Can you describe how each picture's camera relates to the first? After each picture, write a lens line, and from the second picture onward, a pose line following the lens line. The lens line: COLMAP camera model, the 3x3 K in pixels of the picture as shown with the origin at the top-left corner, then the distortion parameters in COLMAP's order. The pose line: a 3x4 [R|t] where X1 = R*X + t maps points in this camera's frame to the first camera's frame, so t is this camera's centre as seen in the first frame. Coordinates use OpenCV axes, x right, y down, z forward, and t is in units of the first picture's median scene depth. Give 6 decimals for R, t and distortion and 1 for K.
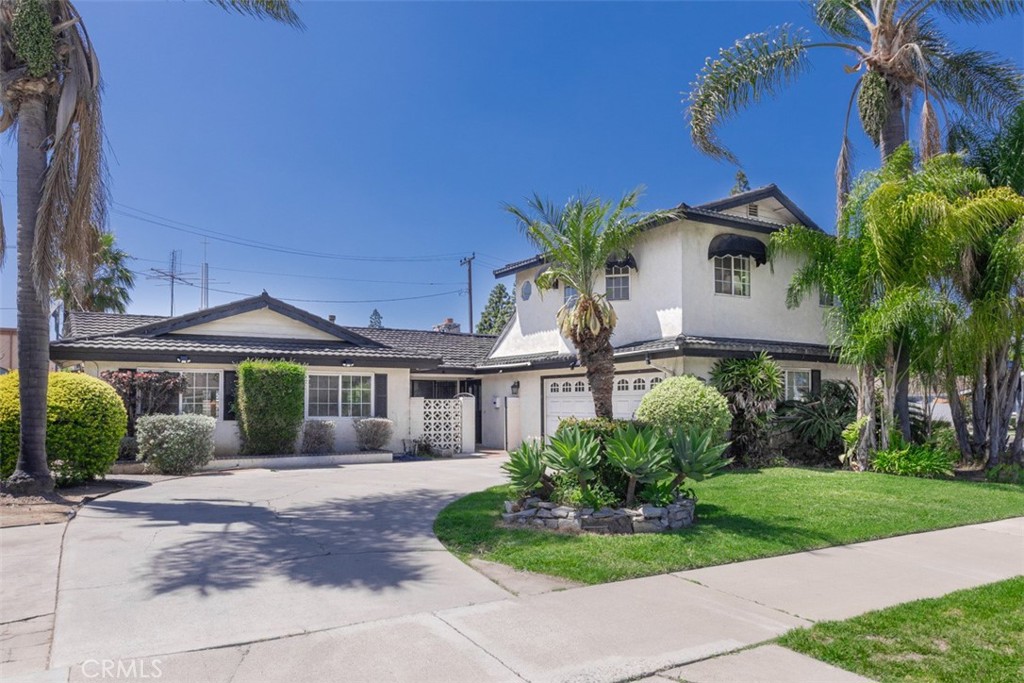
lens RADIAL K [[654.3, 0, 512.0], [0, 654.3, 341.5], [0, 0, 1]] dist [-0.000151, -0.000024]
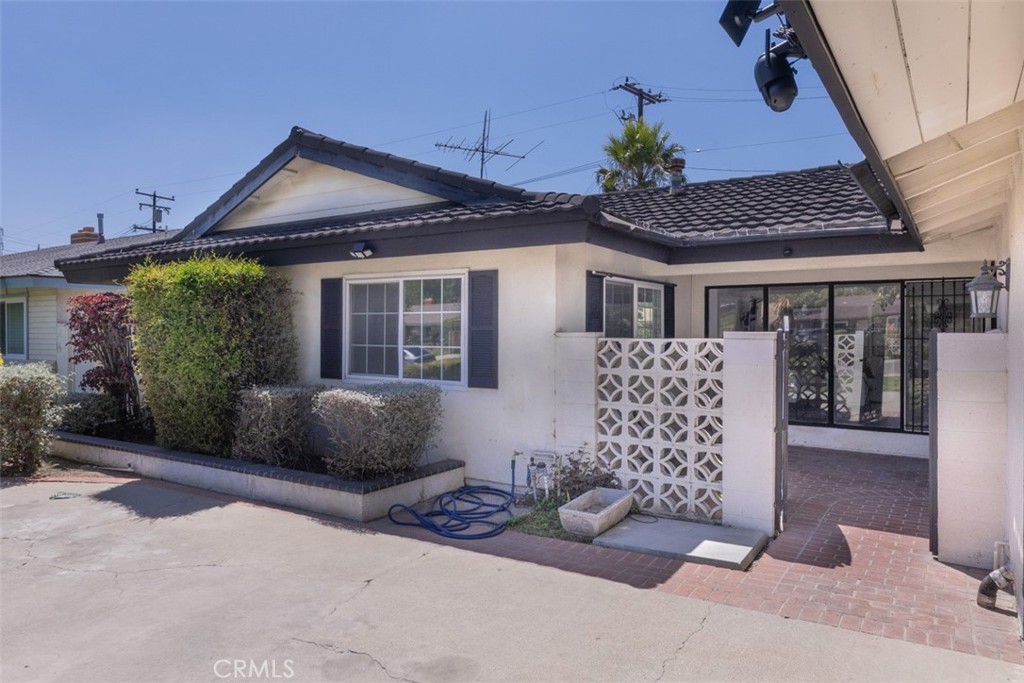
lens RADIAL K [[689.7, 0, 512.0], [0, 689.7, 325.0], [0, 0, 1]] dist [0.004488, 0.002337]
pose [[0.453987, -0.009411, -0.890959, 0.161299], [0.084318, 0.995911, 0.032445, 0.069938], [0.887010, -0.089853, 0.452924, 0.839493]]
